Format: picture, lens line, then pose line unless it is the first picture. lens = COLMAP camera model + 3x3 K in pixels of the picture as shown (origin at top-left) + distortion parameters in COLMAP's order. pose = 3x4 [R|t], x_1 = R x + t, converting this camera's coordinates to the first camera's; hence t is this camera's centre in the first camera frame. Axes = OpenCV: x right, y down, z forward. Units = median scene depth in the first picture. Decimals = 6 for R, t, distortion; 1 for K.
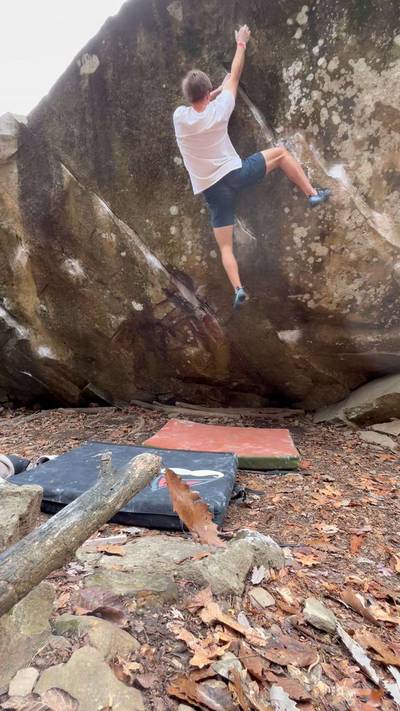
lens RADIAL K [[329.0, 0, 201.0], [0, 329.0, 354.9], [0, 0, 1]] dist [-0.003800, -0.001673]
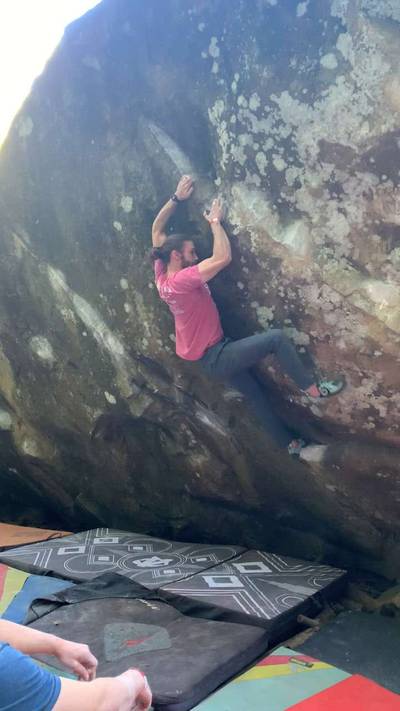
lens RADIAL K [[616.7, 0, 206.2], [0, 616.7, 355.6], [0, 0, 1]] dist [0.112772, -0.256209]
pose [[0.900851, -0.000201, -0.434128, 0.770198], [-0.031184, 0.997387, -0.065172, -0.205352], [0.433006, 0.072248, 0.898491, -0.200170]]
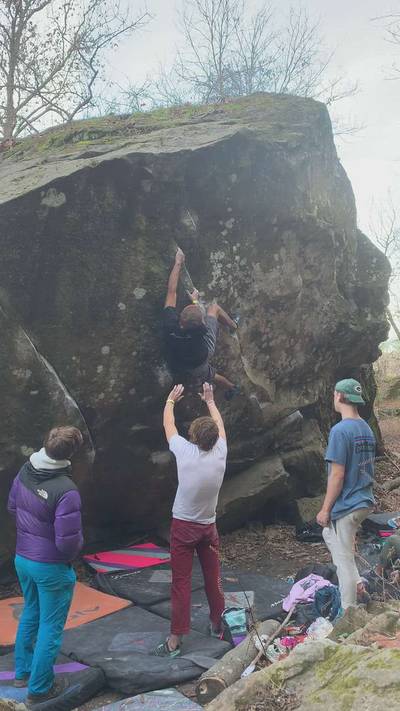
lens RADIAL K [[616.7, 0, 206.2], [0, 616.7, 355.6], [0, 0, 1]] dist [0.112772, -0.256209]
pose [[0.602472, -0.024773, 0.797755, -1.416664], [0.063496, 0.997838, -0.016967, -0.411684], [-0.795610, 0.060876, 0.602743, -0.294268]]
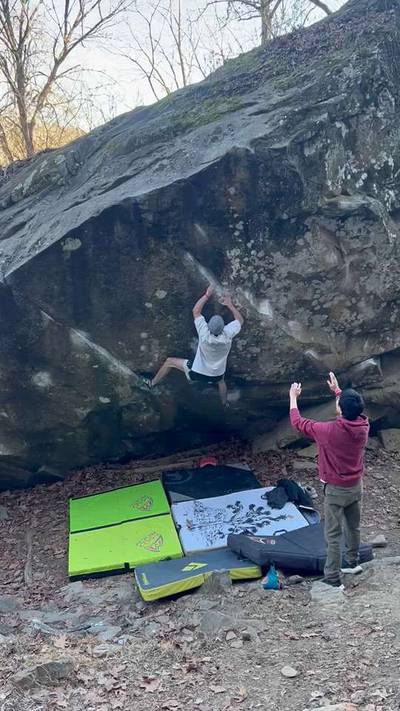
lens RADIAL K [[640.3, 0, 200.0], [0, 640.3, 355.5], [0, 0, 1]] dist [0.128348, -0.334883]
pose [[0.919360, -0.191252, 0.343802, -0.787377], [0.110015, 0.964001, 0.242070, -1.003739], [-0.377722, -0.184726, 0.907305, -1.358639]]
